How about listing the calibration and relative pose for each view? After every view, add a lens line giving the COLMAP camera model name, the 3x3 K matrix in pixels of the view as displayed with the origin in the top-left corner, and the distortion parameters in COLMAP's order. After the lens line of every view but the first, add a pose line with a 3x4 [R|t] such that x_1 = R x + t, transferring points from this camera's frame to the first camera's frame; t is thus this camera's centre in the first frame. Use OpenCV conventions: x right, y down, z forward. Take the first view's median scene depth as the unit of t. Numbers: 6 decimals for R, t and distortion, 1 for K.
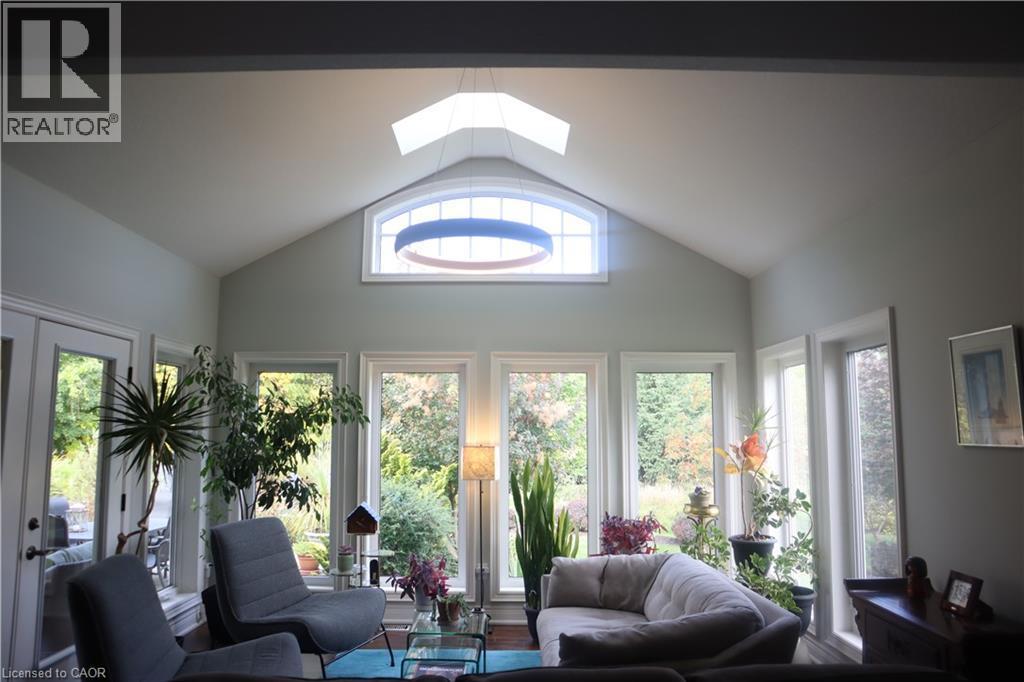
lens RADIAL K [[713.1, 0, 510.4], [0, 713.1, 358.6], [0, 0, 1]] dist [-0.123189, 0.079859]
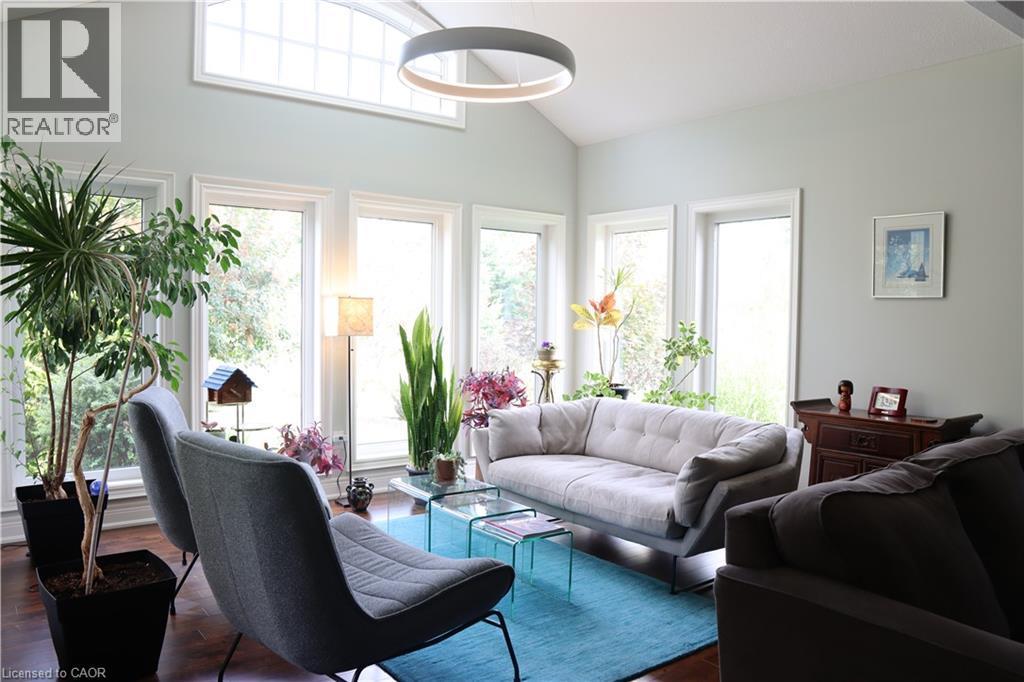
lens RADIAL K [[758.9, 0, 518.8], [0, 758.9, 337.8], [0, 0, 1]] dist [-0.085010, 0.019786]
pose [[0.795245, -0.010845, 0.606191, -0.452775], [-0.075433, 0.990301, 0.116675, 0.049102], [-0.601577, -0.138512, 0.786714, 0.143674]]
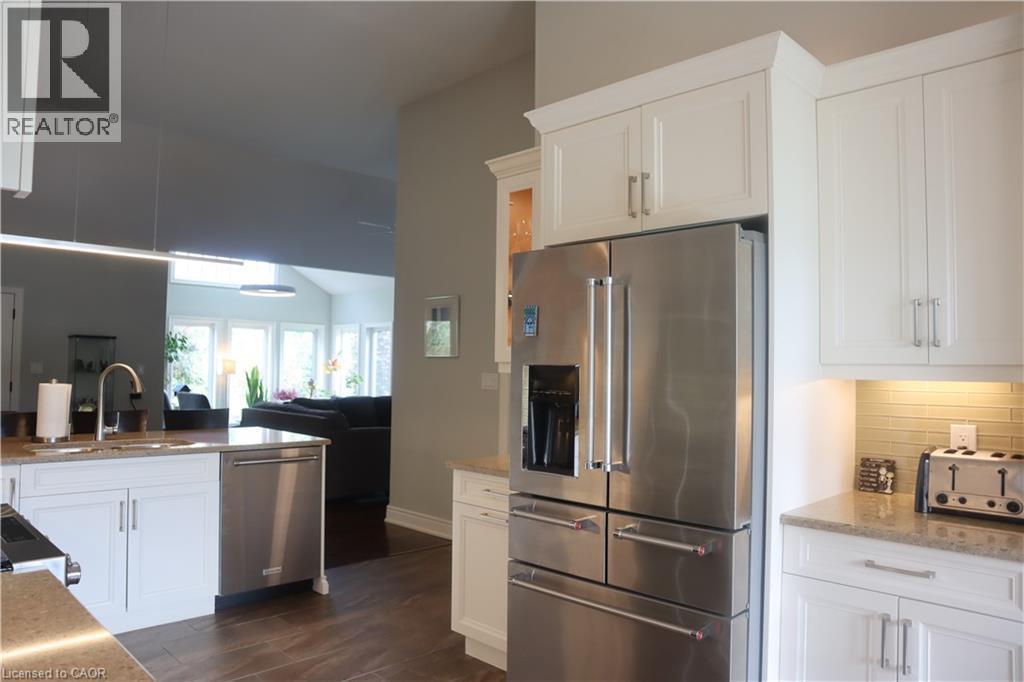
lens RADIAL K [[713.1, 0, 511.6], [0, 713.1, 341.3], [0, 0, 1]] dist [-0.123189, 0.079859]
pose [[0.716033, 0.037036, 0.697083, -1.002015], [-0.089734, 0.995190, 0.039299, -0.115286], [-0.692275, -0.090691, 0.715913, -1.313071]]
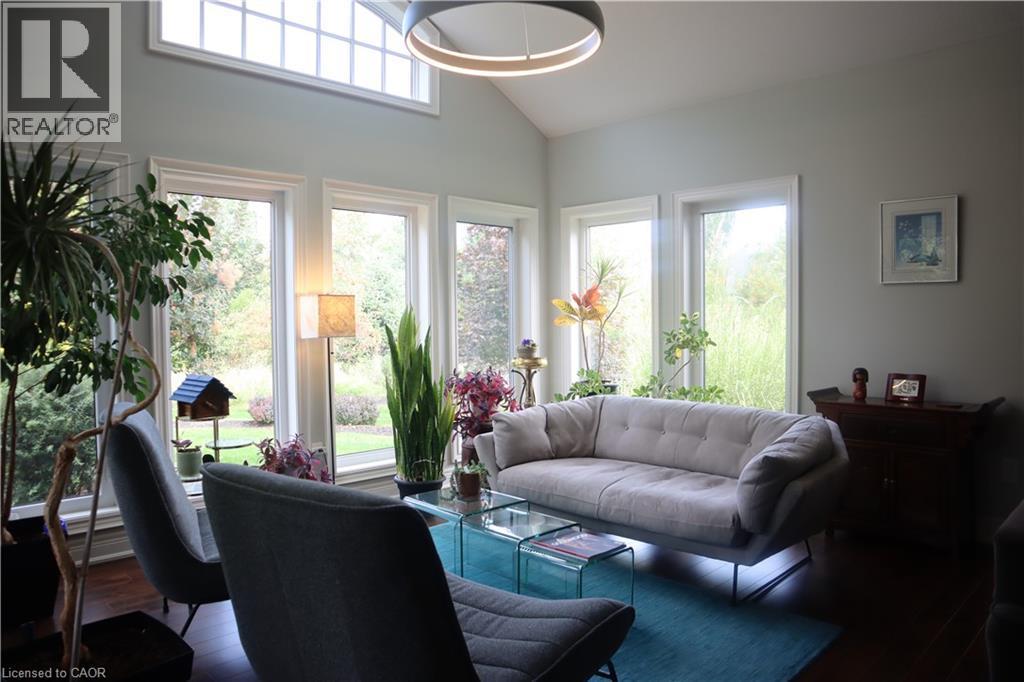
lens RADIAL K [[713.1, 0, 514.3], [0, 713.1, 340.8], [0, 0, 1]] dist [-0.123189, 0.079859]
pose [[0.712081, -0.033351, 0.701305, -0.461180], [-0.061750, 0.992025, 0.109875, 0.075763], [-0.699377, -0.121545, 0.704343, 0.304319]]
